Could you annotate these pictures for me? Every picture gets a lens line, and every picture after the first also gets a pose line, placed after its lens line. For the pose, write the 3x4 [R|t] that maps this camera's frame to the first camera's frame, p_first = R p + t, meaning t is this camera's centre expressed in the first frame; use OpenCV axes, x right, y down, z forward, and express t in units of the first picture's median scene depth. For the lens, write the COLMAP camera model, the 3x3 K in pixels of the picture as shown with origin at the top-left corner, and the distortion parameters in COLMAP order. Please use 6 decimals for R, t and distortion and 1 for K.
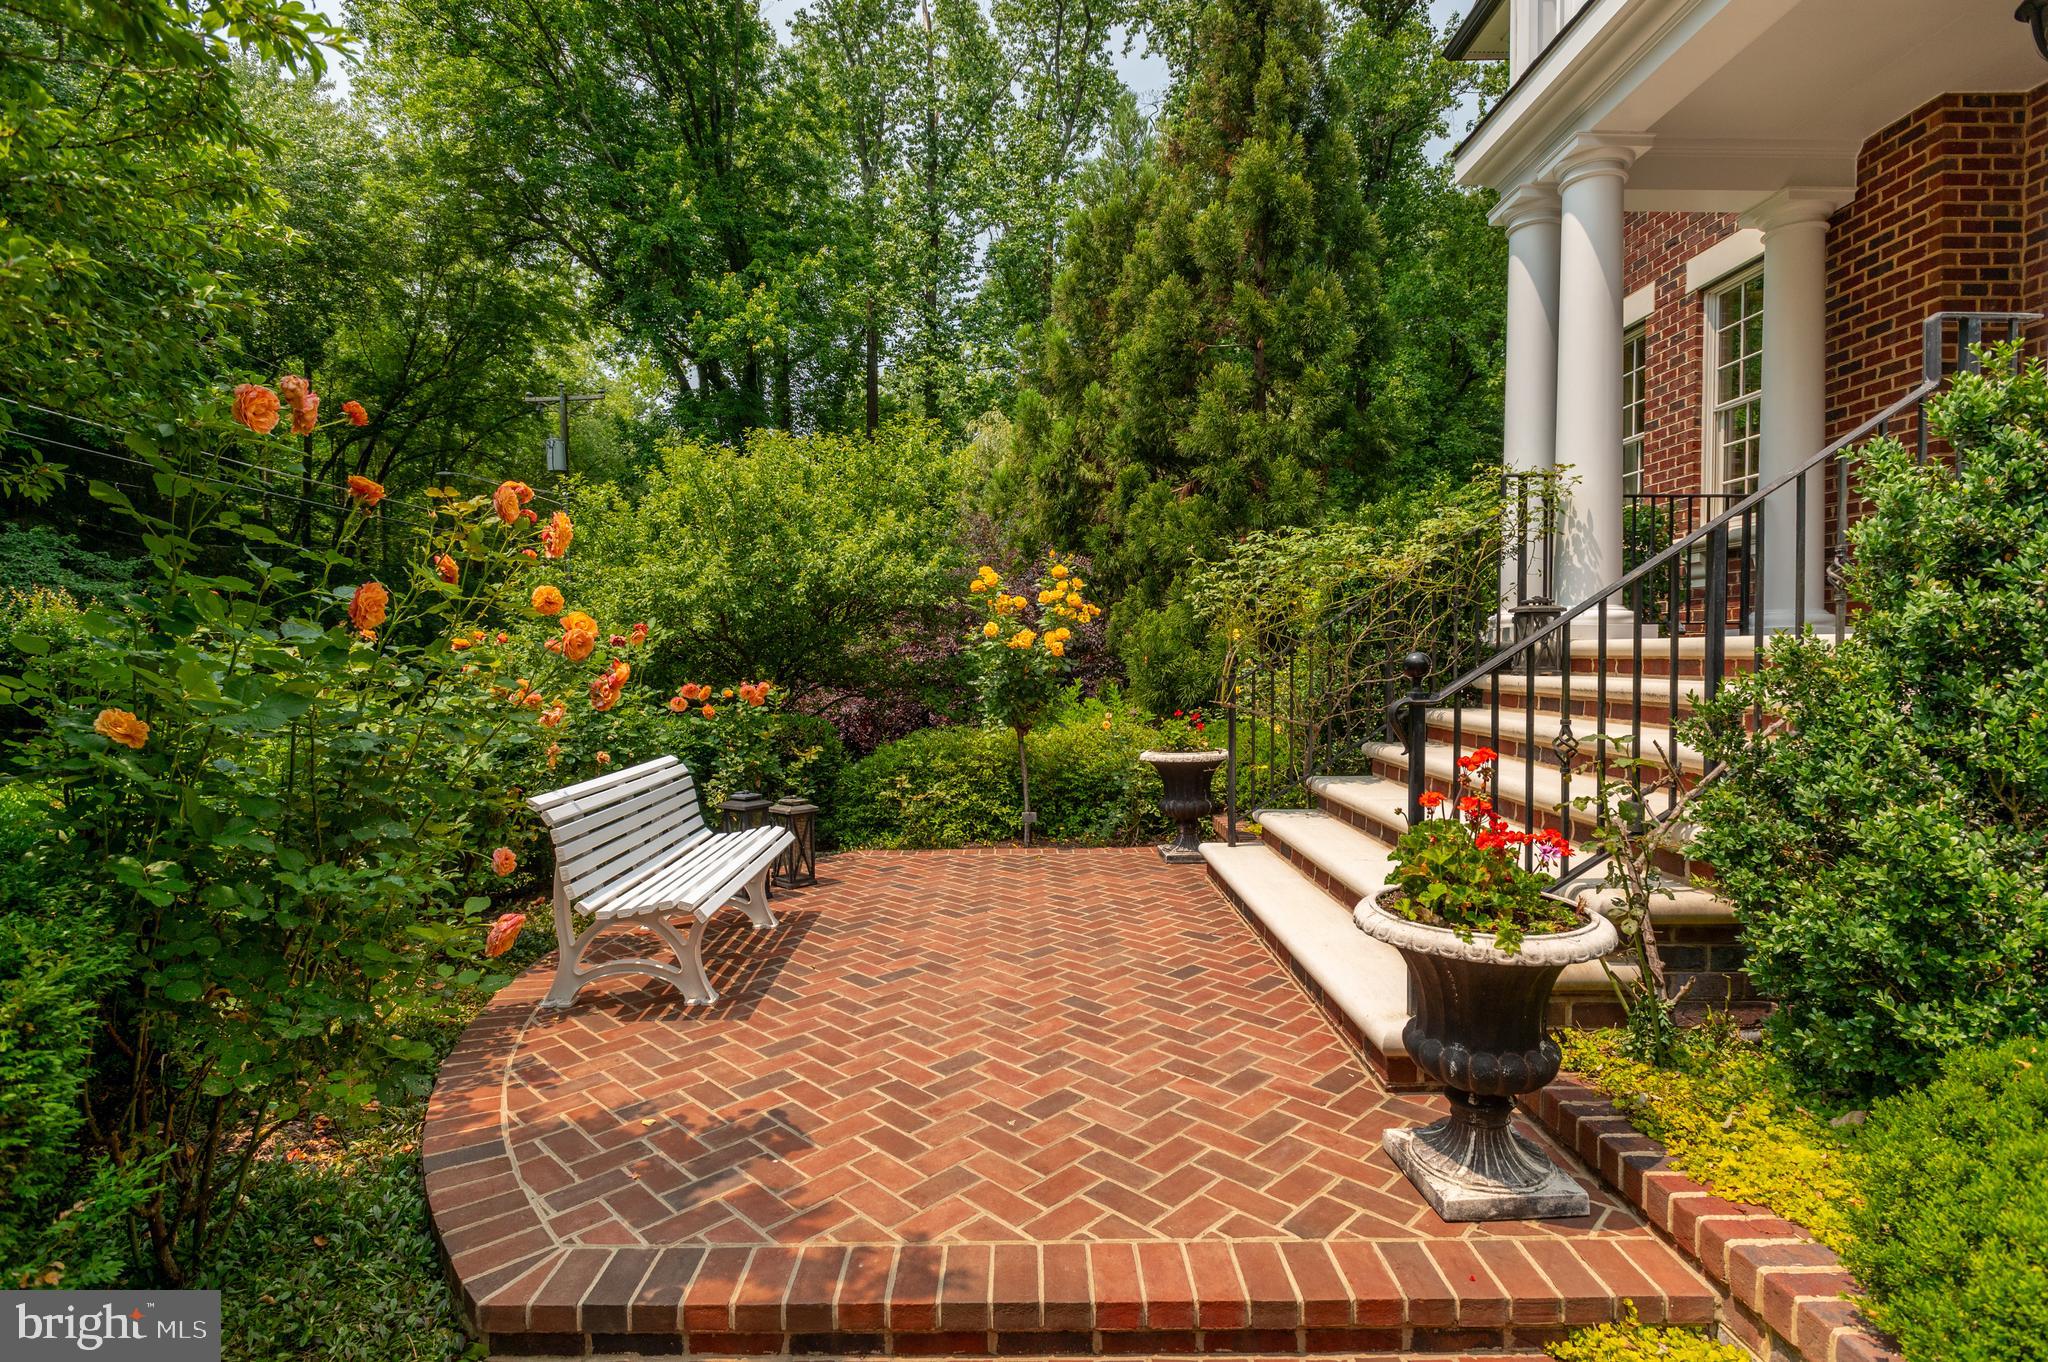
lens RADIAL K [[1019.1, 0, 1024.0], [0, 1019.1, 681.0], [0, 0, 1]] dist [0.002004, -0.001085]
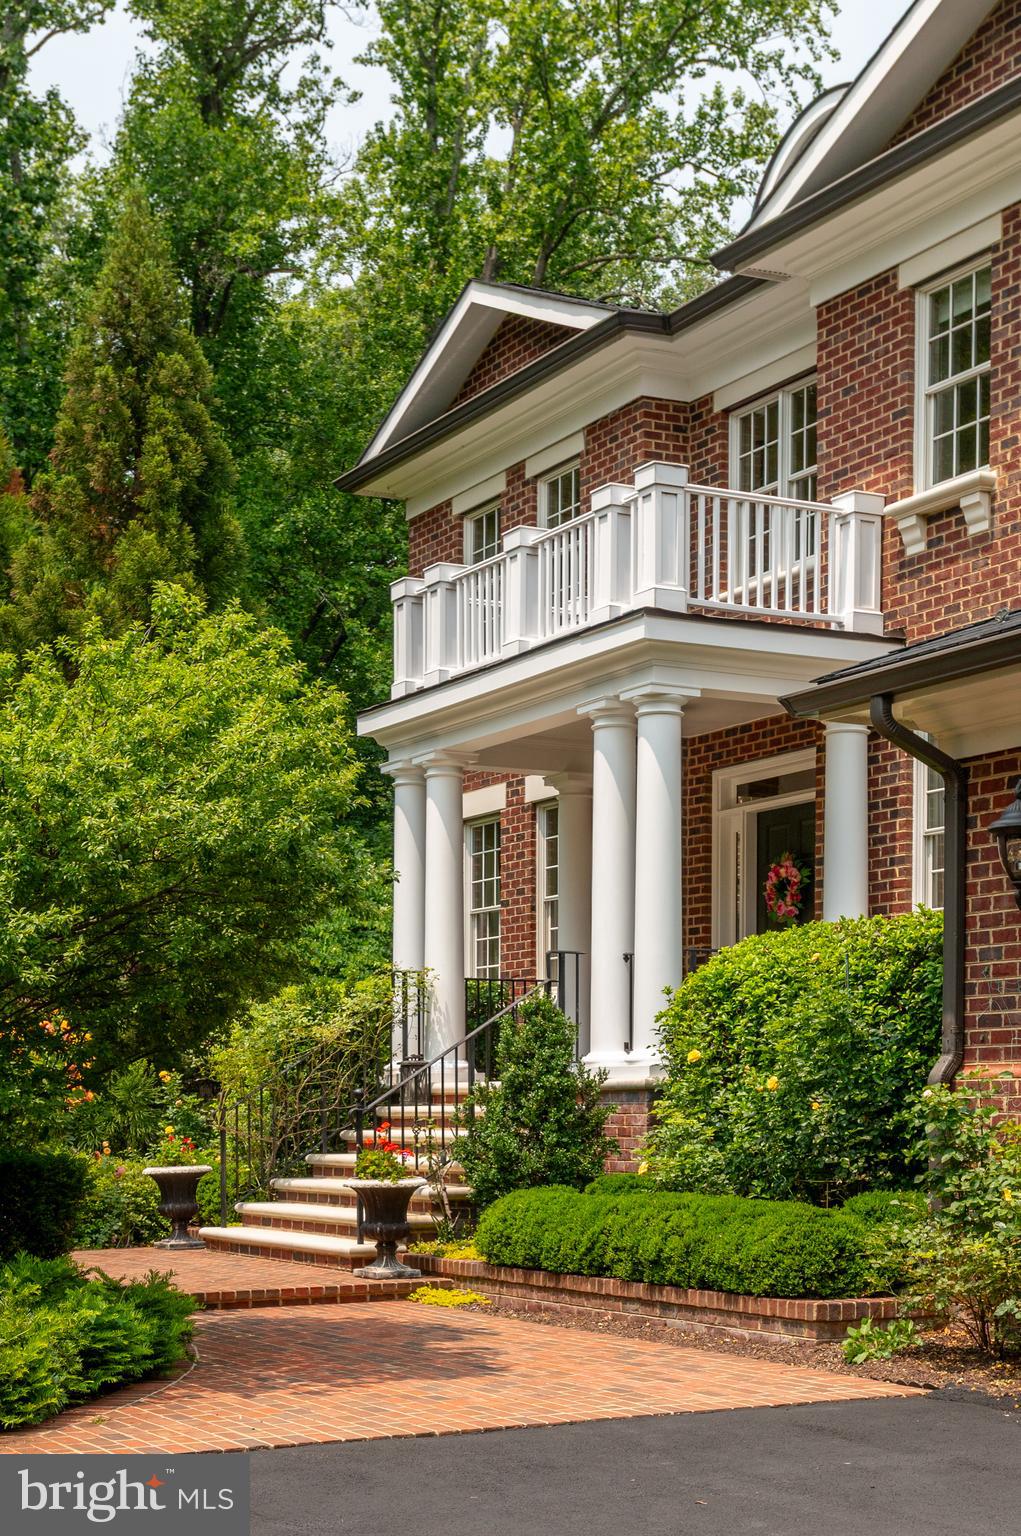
lens RADIAL K [[2267.8, 0, 510.5], [0, 2267.8, 768.0], [0, 0, 1]] dist [-0.057006, -0.022819]
pose [[0.884445, 0.062876, 0.462388, -0.923814], [0.020261, 0.984772, -0.172665, 0.080106], [-0.466204, 0.162081, 0.869703, -1.999741]]
